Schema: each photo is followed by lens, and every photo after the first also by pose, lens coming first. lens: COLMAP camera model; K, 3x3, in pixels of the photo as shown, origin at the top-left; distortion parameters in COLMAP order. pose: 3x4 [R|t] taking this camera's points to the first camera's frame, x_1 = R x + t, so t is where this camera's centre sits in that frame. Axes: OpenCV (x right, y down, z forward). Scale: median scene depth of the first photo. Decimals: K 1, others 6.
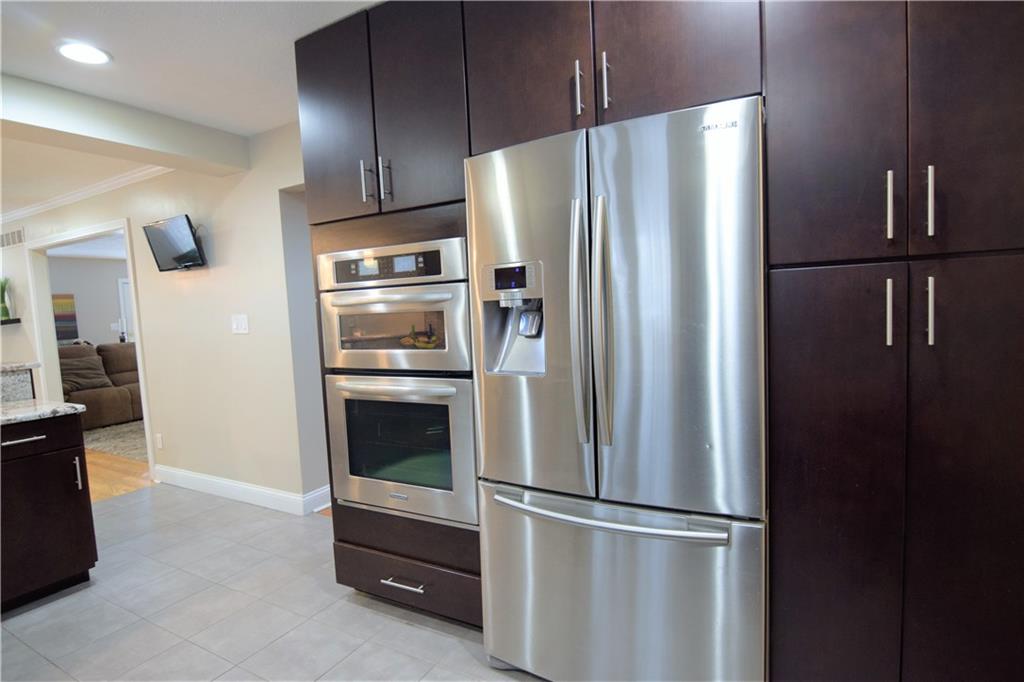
lens RADIAL K [[493.4, 0, 510.5], [0, 493.4, 341.7], [0, 0, 1]] dist [-0.015434, 0.000450]
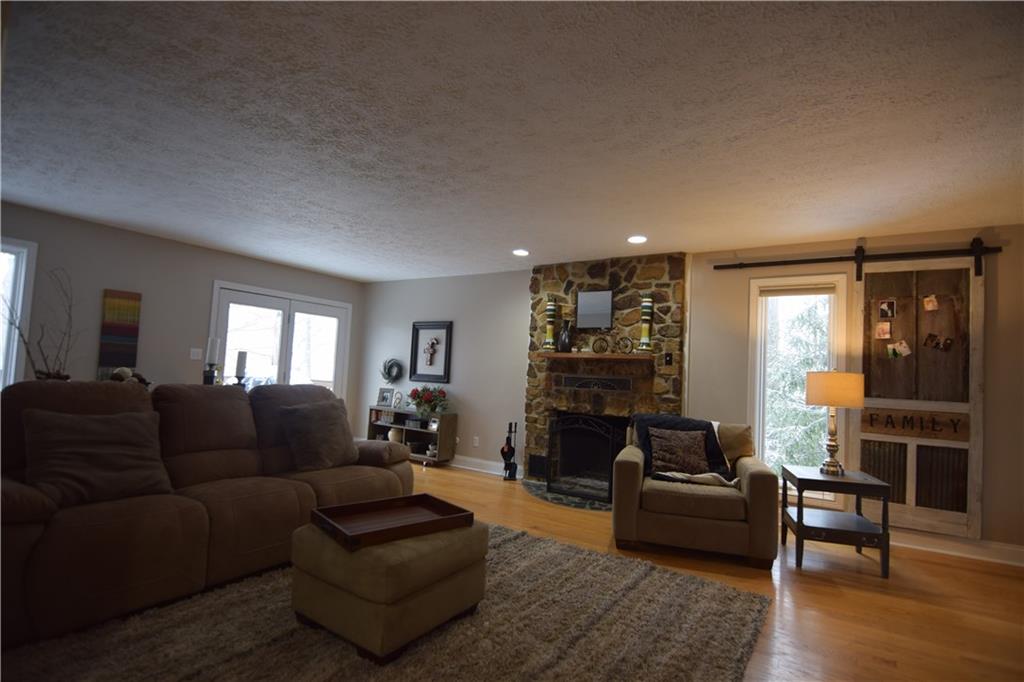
lens RADIAL K [[493.4, 0, 515.5], [0, 493.4, 344.6], [0, 0, 1]] dist [-0.015434, 0.000450]
pose [[0.990971, 0.087817, -0.101319, -0.488770], [-0.101210, 0.985571, -0.135668, -0.002043], [0.087943, 0.144698, 0.985560, 0.593415]]
